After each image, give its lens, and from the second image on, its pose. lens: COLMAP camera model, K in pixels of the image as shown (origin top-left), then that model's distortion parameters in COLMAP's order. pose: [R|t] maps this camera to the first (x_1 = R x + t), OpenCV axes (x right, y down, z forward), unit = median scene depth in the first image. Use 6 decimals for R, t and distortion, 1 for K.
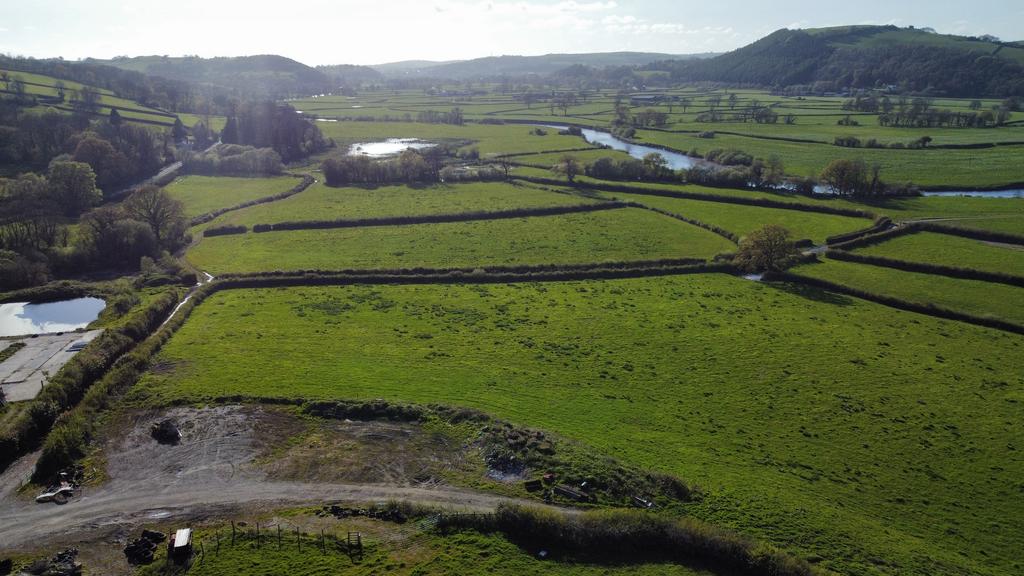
lens RADIAL K [[788.4, 0, 512.9], [0, 788.4, 287.2], [0, 0, 1]] dist [-0.003072, -0.001090]
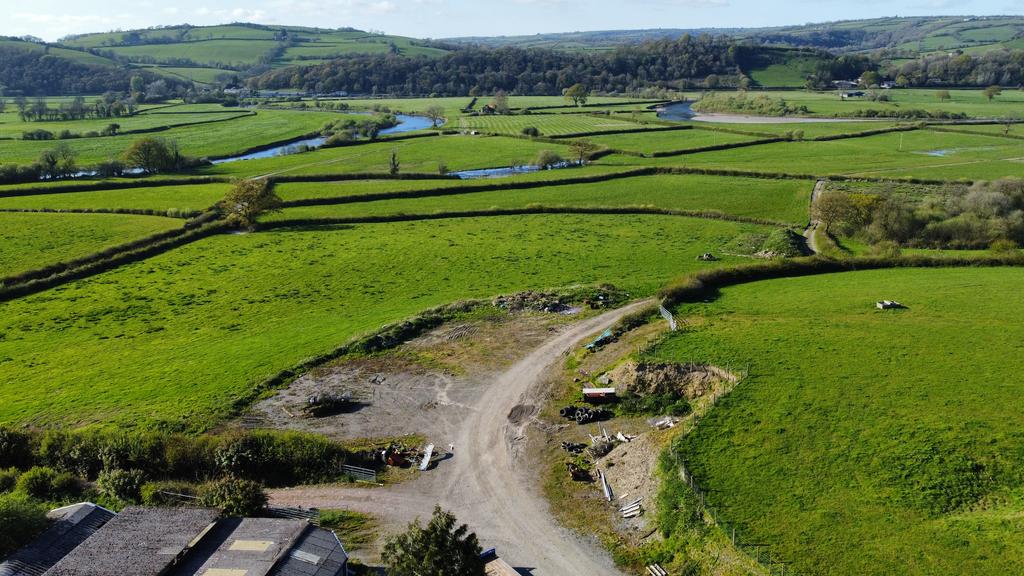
lens RADIAL K [[788.4, 0, 513.9], [0, 788.4, 288.8], [0, 0, 1]] dist [-0.003072, -0.001090]
pose [[0.412260, -0.241261, 0.878541, -0.317572], [0.249257, 0.957377, 0.145946, -0.002434], [-0.876306, 0.158815, 0.454824, 0.130394]]
